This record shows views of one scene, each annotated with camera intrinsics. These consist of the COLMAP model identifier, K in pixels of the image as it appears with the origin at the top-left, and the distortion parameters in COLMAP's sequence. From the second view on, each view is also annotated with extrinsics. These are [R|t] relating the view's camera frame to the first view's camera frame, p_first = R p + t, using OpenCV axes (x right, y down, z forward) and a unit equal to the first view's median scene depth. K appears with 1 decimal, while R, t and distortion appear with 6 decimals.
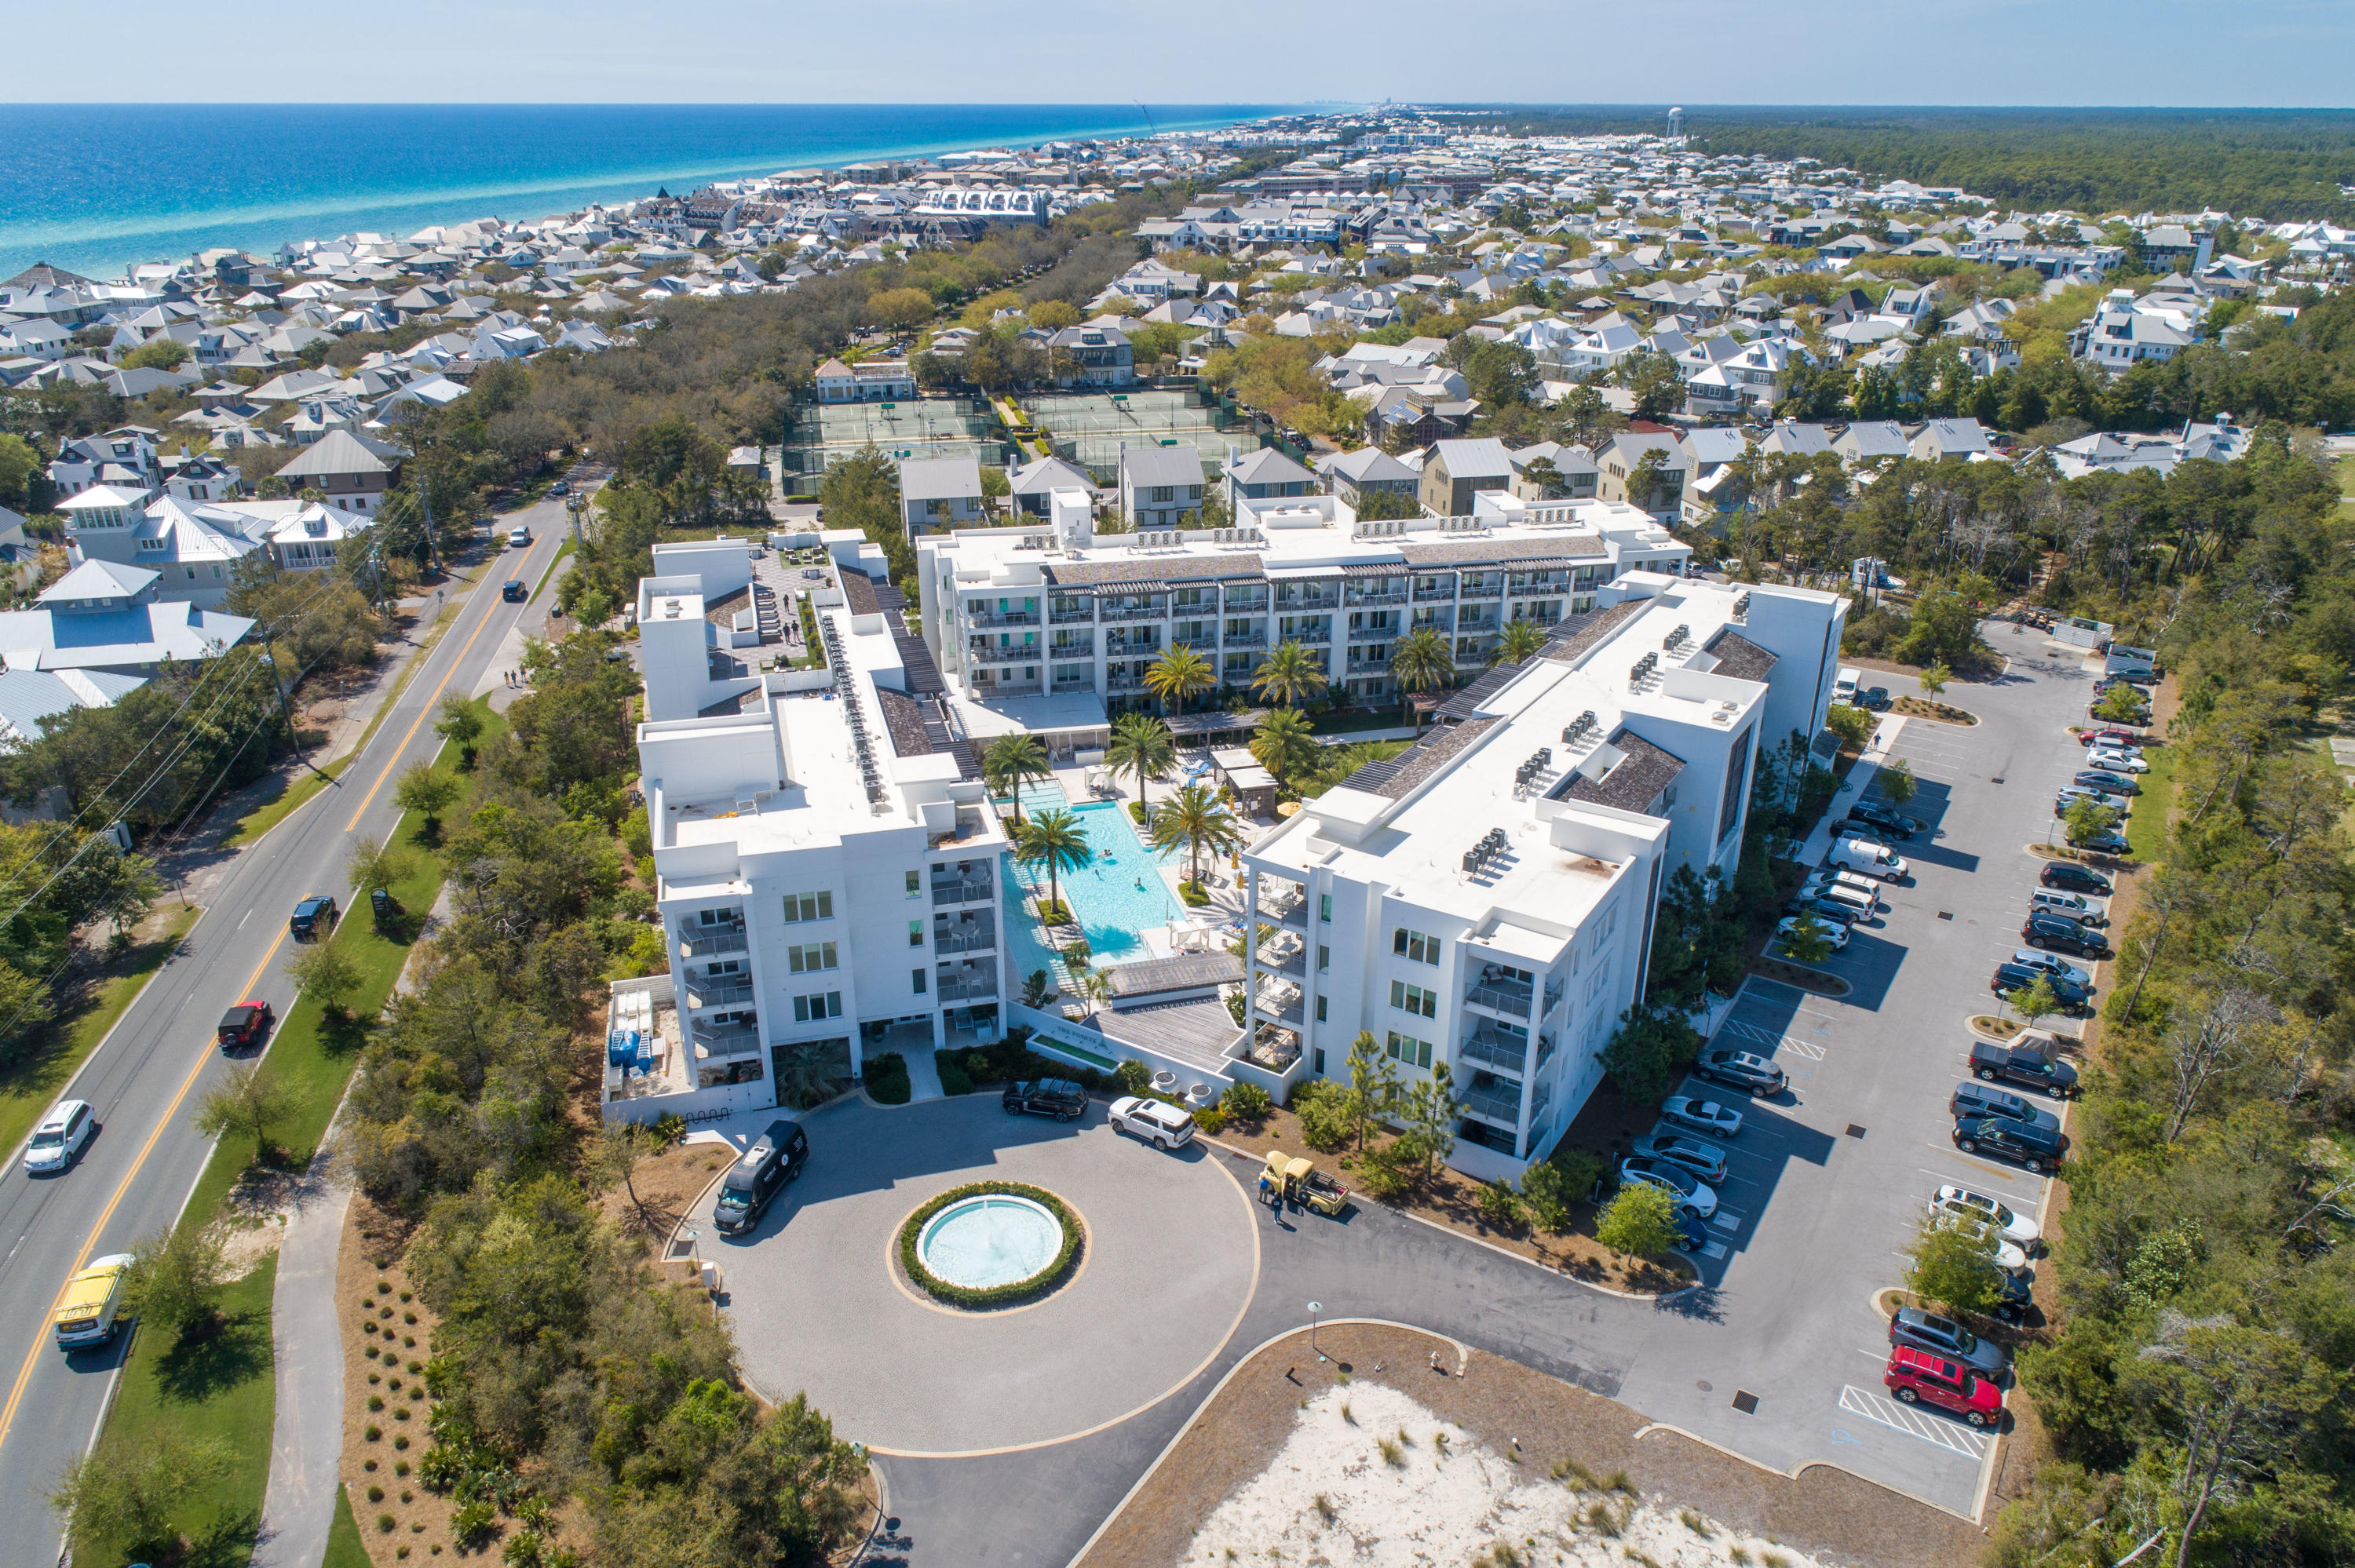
lens RADIAL K [[1641.9, 0, 1184.2], [0, 1641.9, 784.8], [0, 0, 1]] dist [-0.005853, -0.002029]
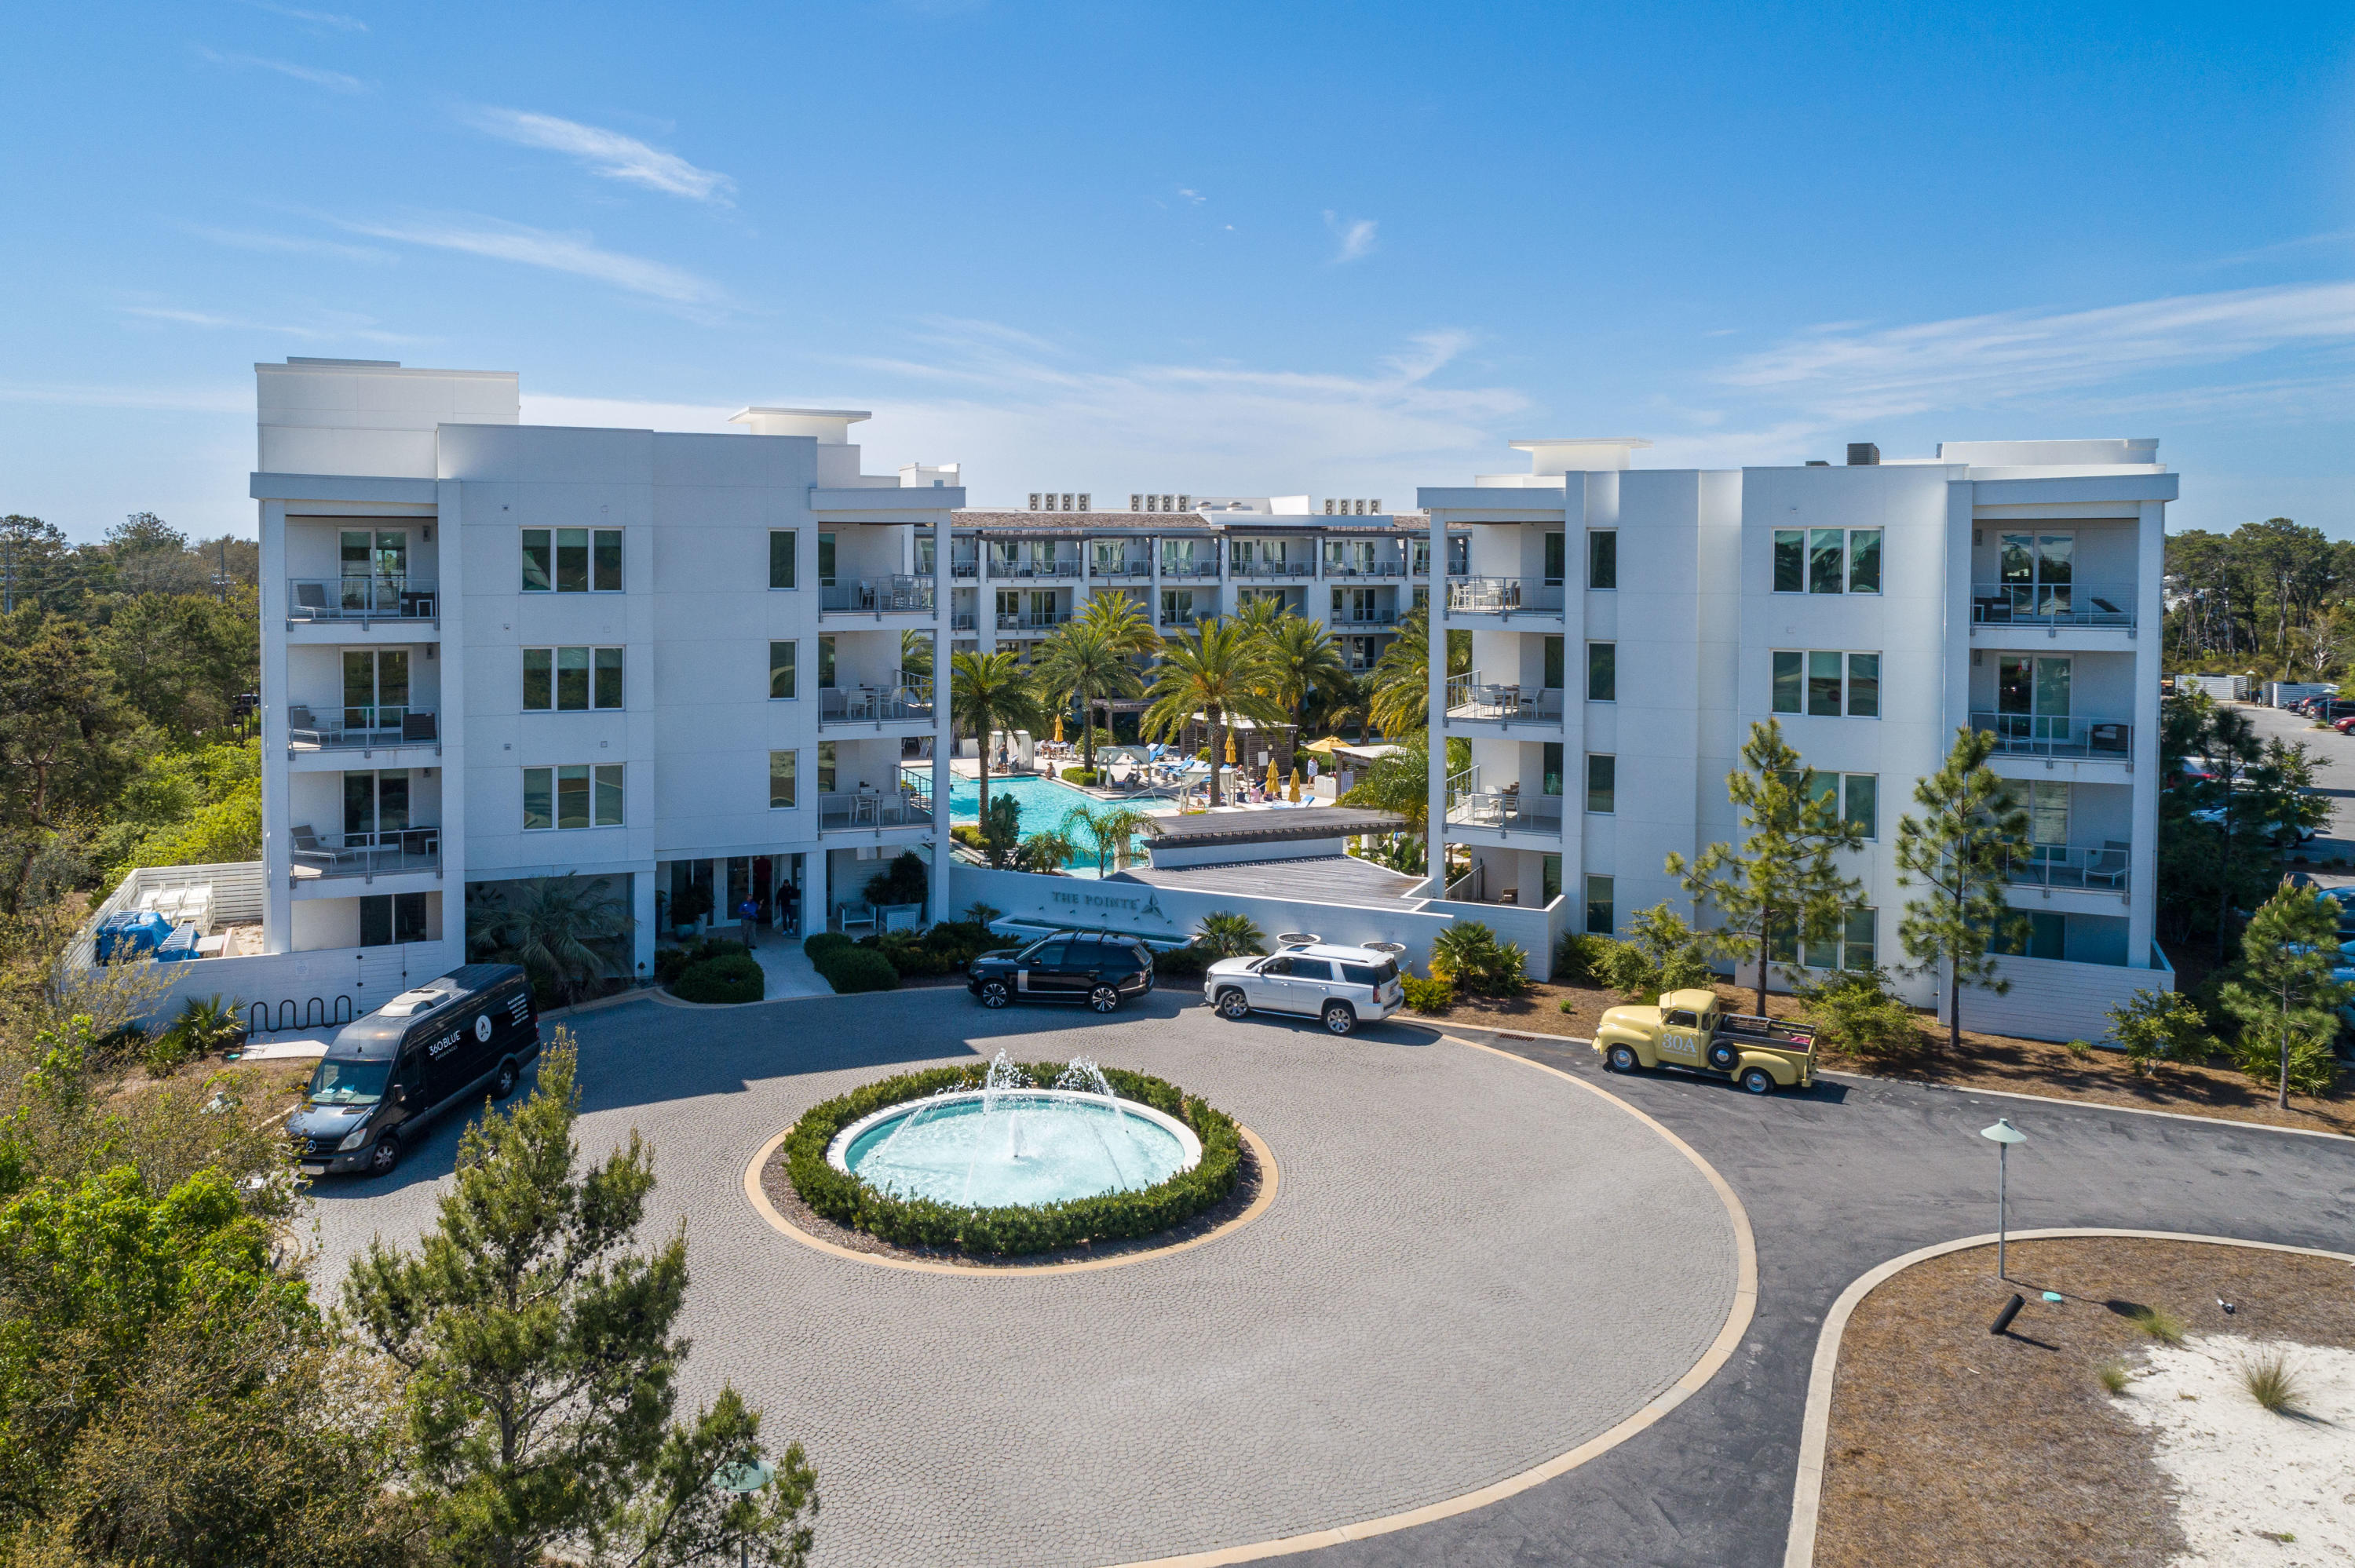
lens RADIAL K [[1641.9, 0, 1060.5], [0, 1641.9, 696.3], [0, 0, 1]] dist [-0.005853, -0.002029]
pose [[0.994521, -0.002709, 0.104504, -0.136180], [0.040988, 0.929724, -0.365969, 0.295693], [-0.096168, 0.368247, 0.924741, 0.550153]]
